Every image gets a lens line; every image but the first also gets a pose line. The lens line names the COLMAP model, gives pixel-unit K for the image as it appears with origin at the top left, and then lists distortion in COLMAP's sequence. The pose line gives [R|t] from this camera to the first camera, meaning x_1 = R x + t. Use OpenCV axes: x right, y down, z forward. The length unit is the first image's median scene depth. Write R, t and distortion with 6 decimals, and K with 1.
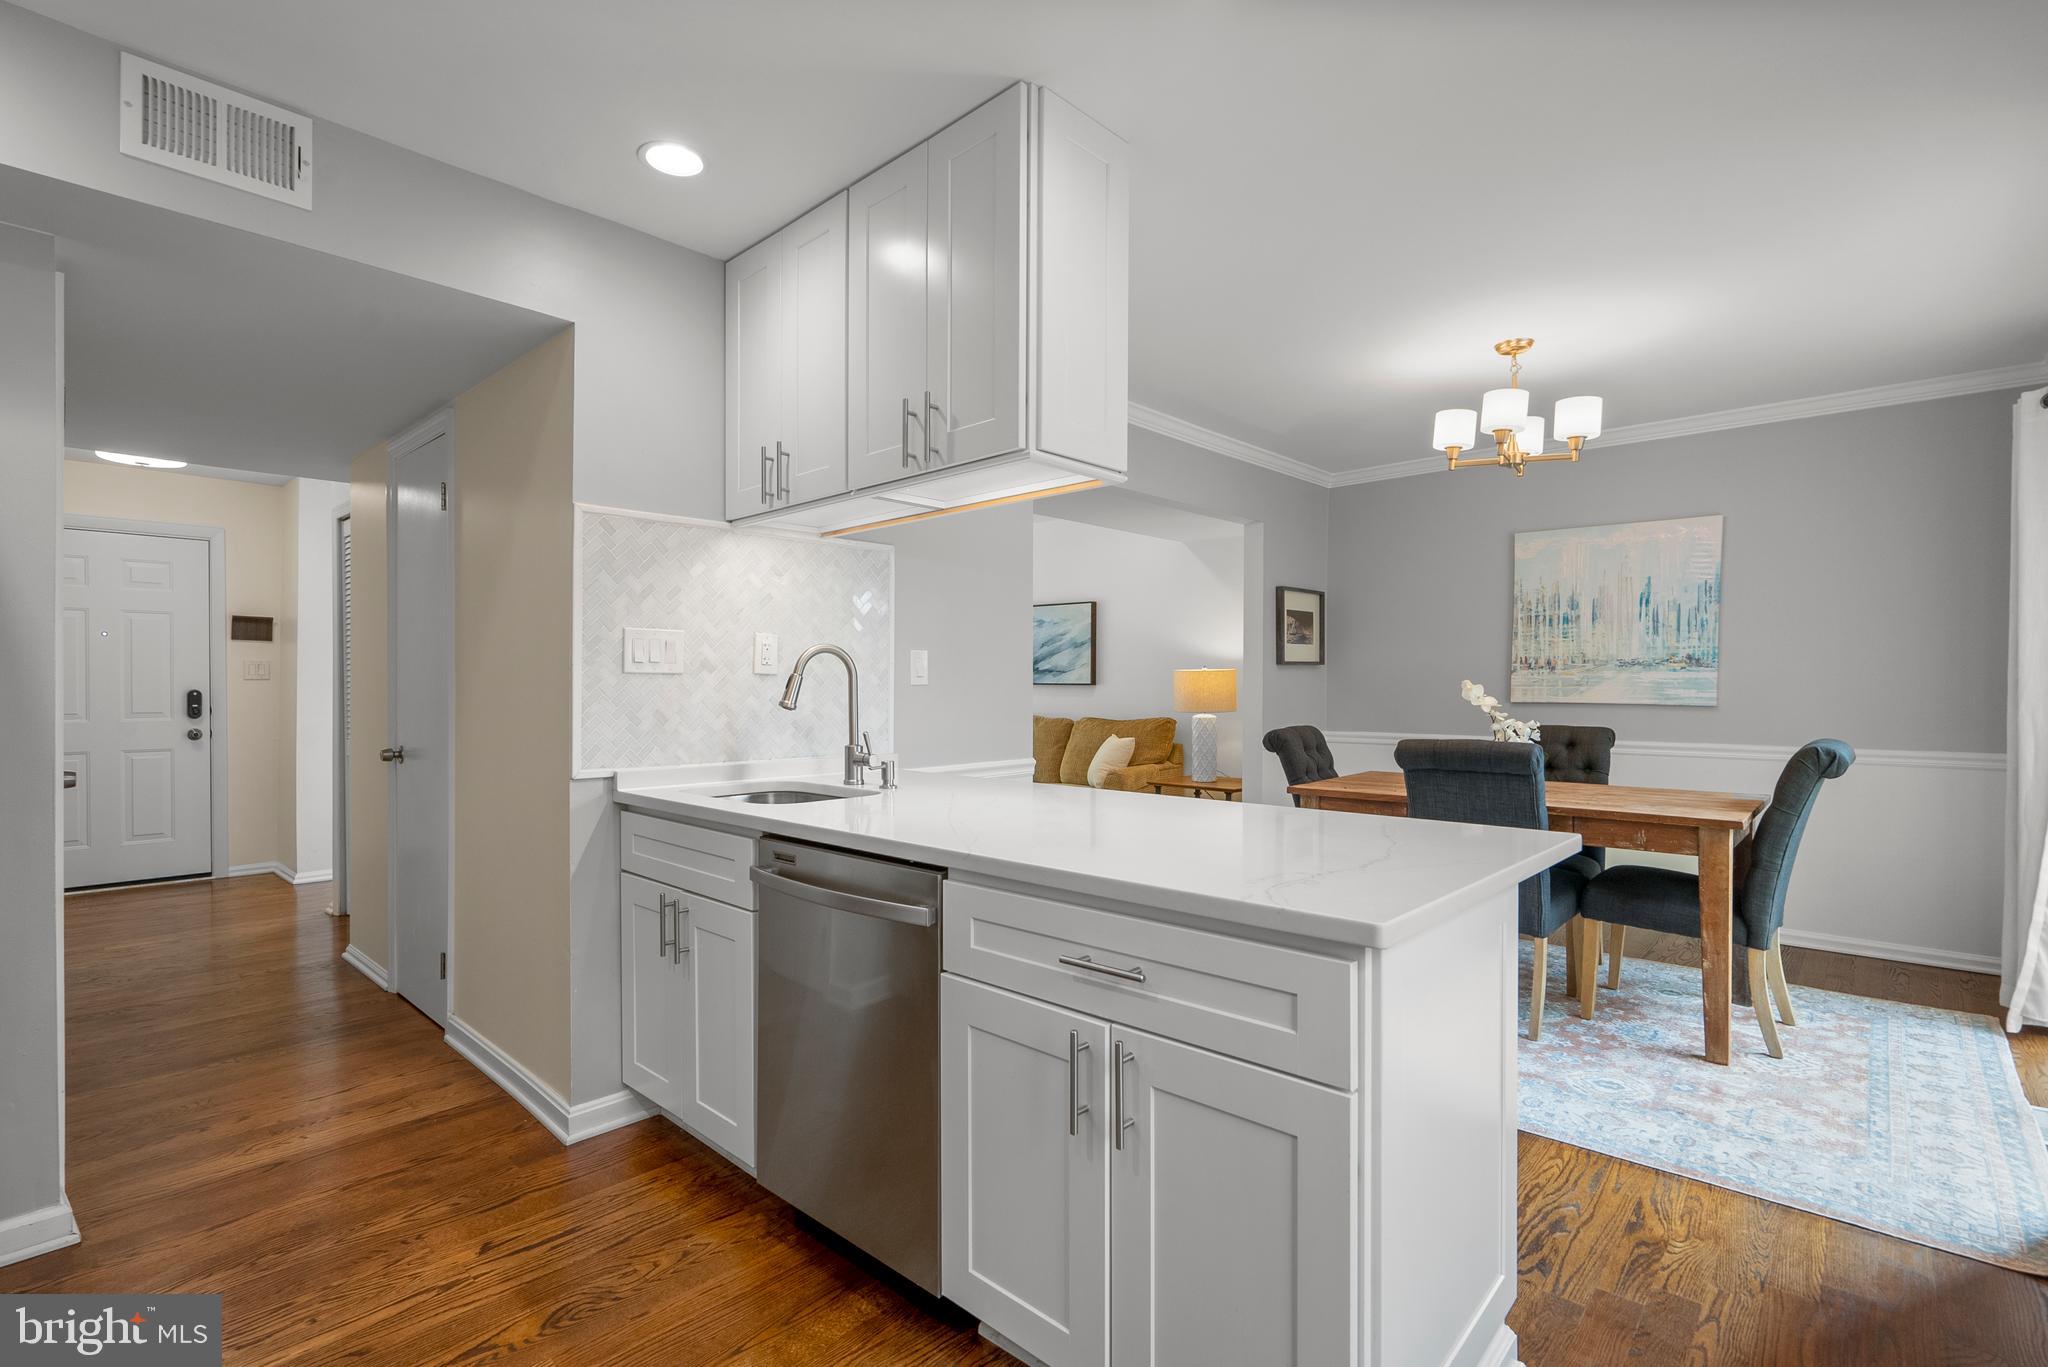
lens RADIAL K [[940.5, 0, 1028.7], [0, 940.5, 687.2], [0, 0, 1]] dist [-0.003598, 0.002204]
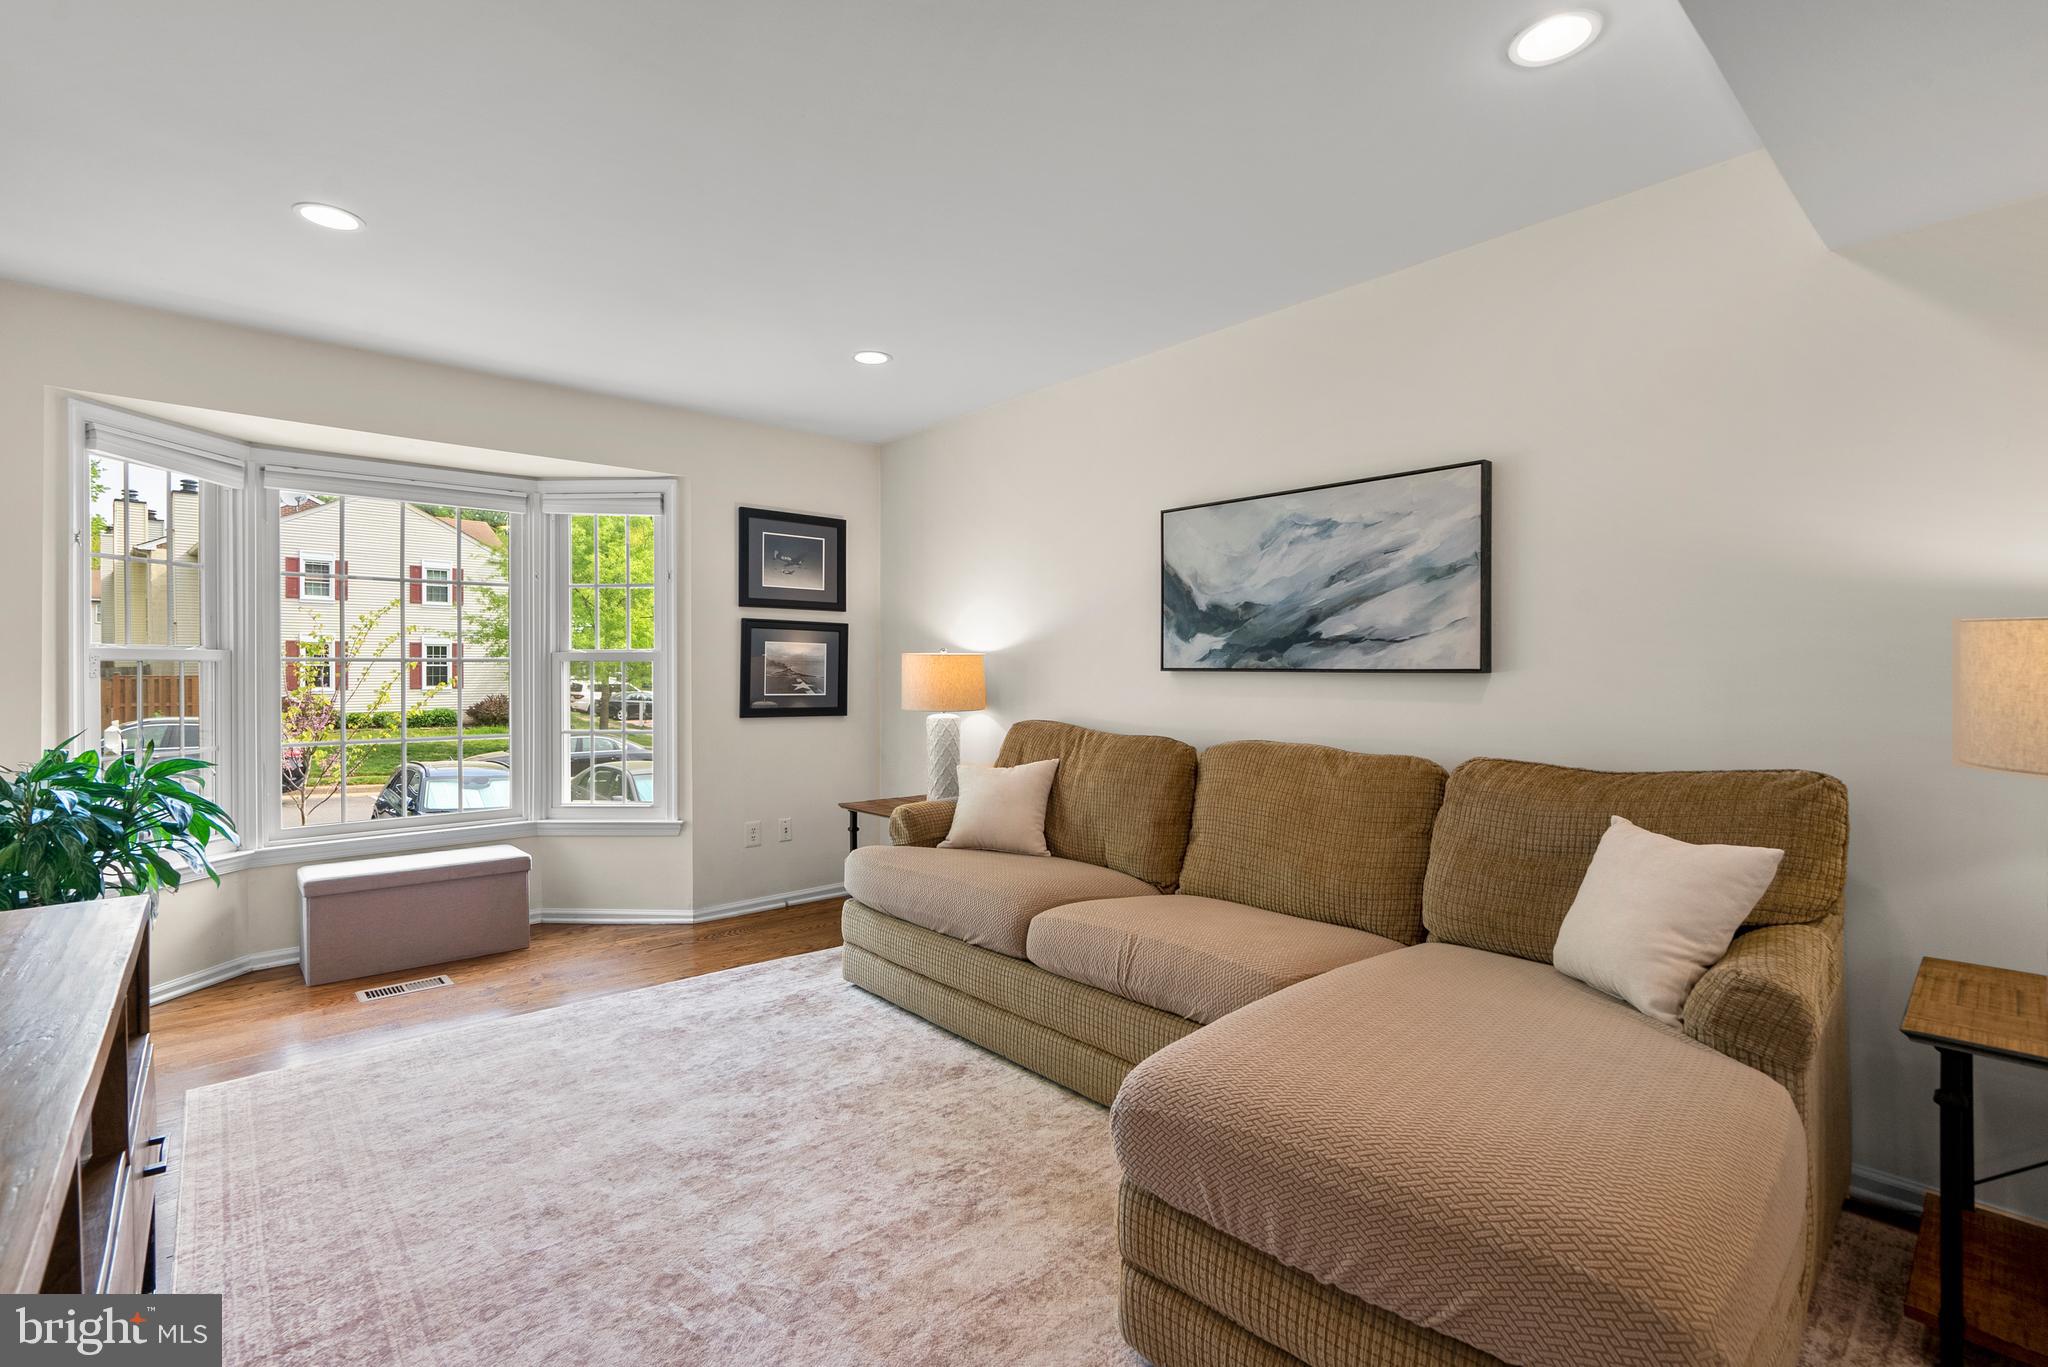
lens RADIAL K [[940.5, 0, 1015.1], [0, 940.5, 669.0], [0, 0, 1]] dist [-0.003598, 0.002204]
pose [[0.993954, -0.004194, -0.109715, -0.119813], [0.003710, 0.999982, -0.004613, -0.004297], [0.109733, 0.004178, 0.993952, 0.842537]]
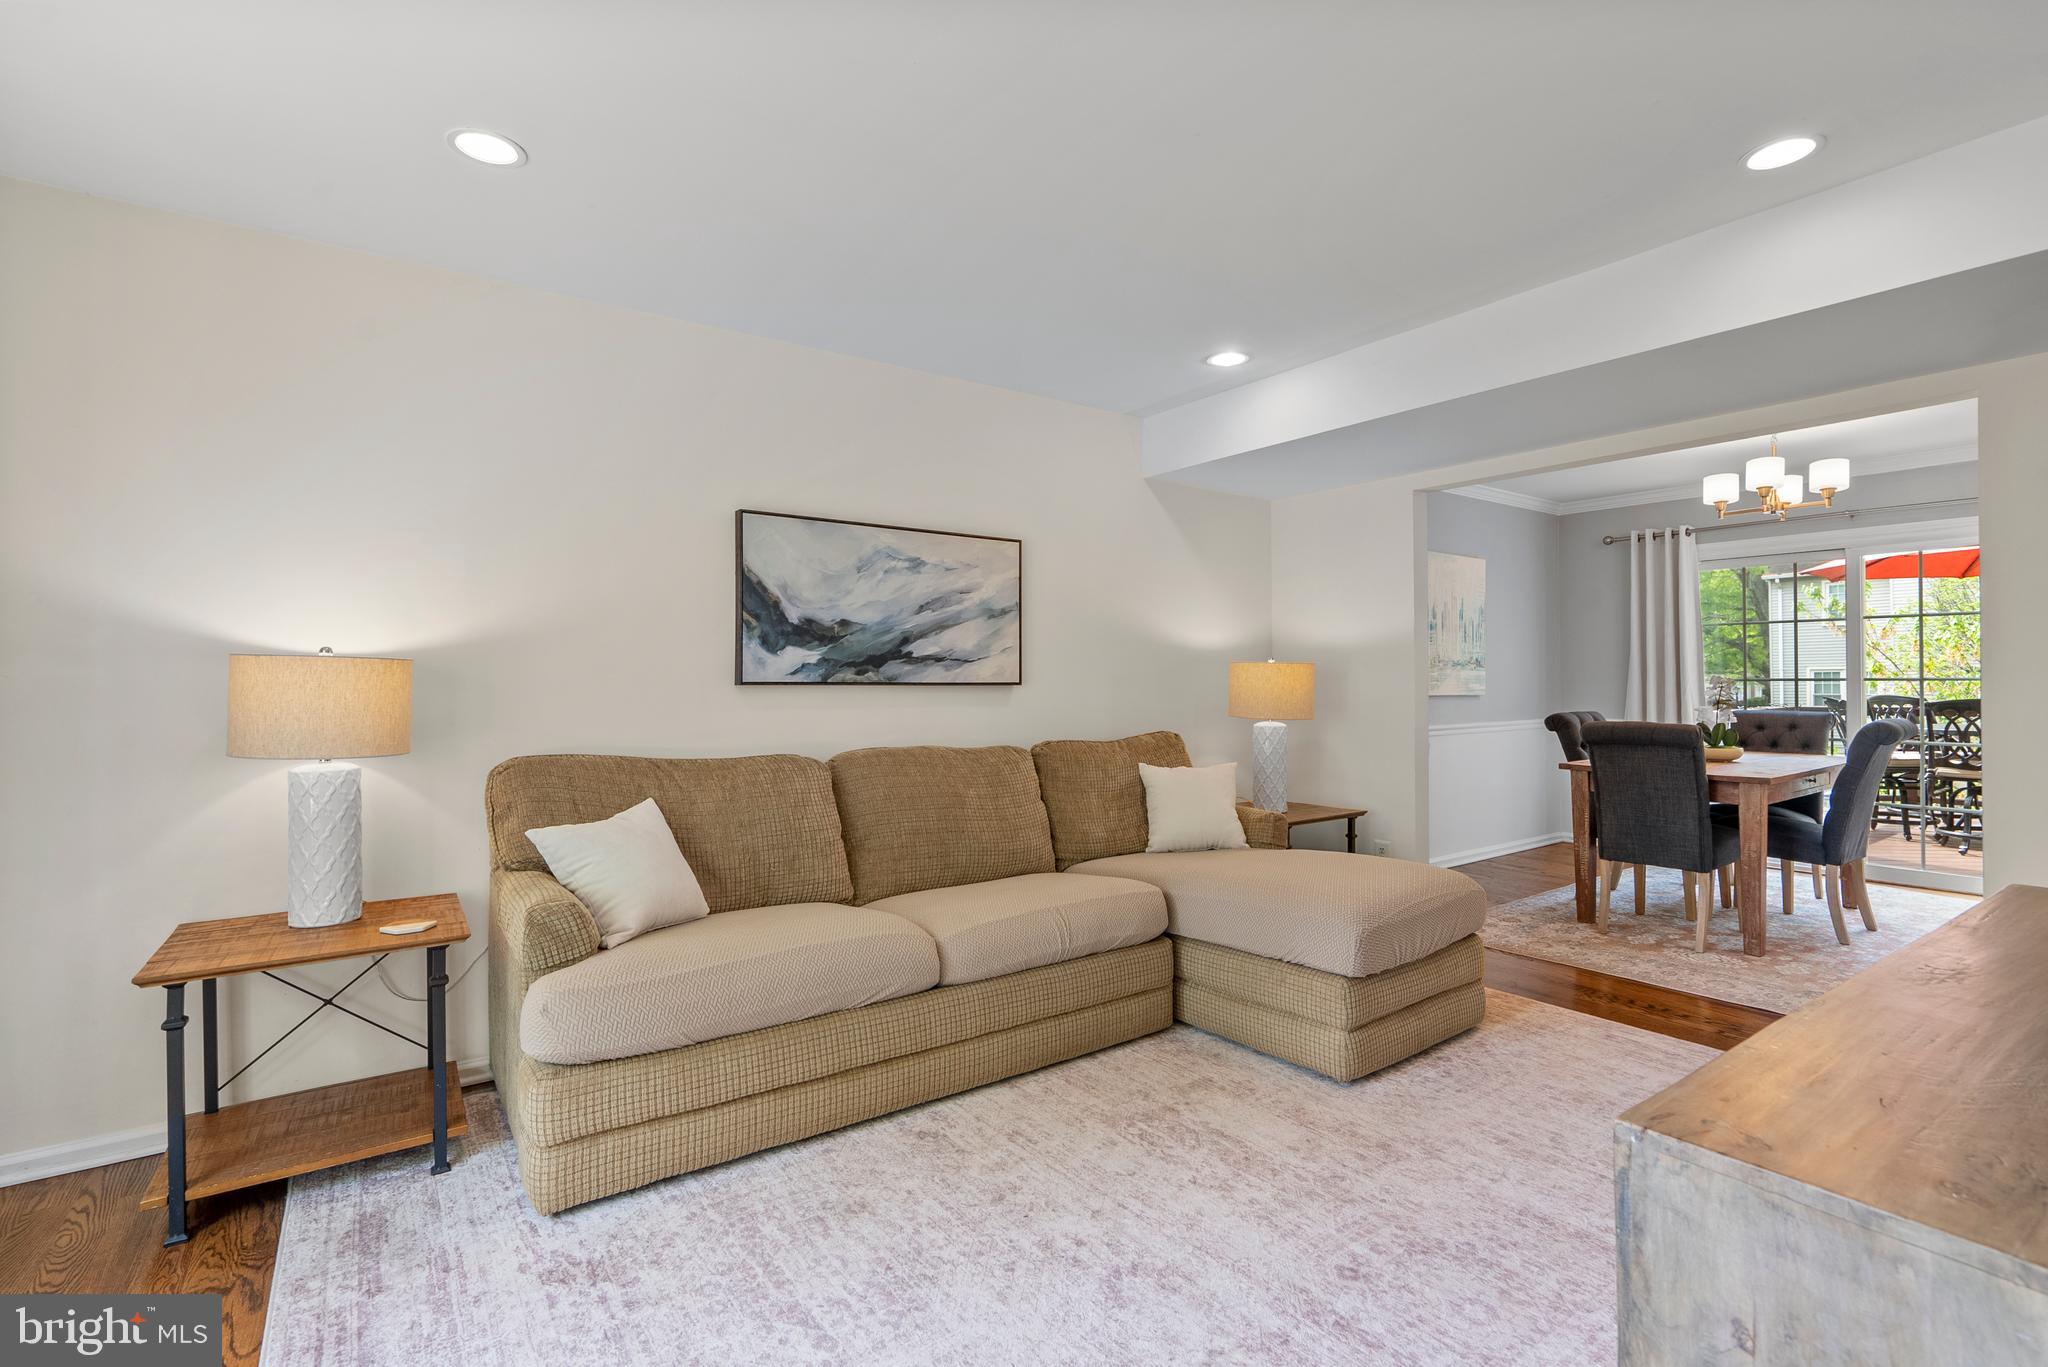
lens RADIAL K [[940.5, 0, 1030.7], [0, 940.5, 683.1], [0, 0, 1]] dist [-0.003598, 0.002204]
pose [[0.195835, -0.007455, 0.980608, -0.709162], [0.006431, 0.999959, 0.006318, -0.010087], [-0.980616, 0.005069, 0.195875, 1.256206]]
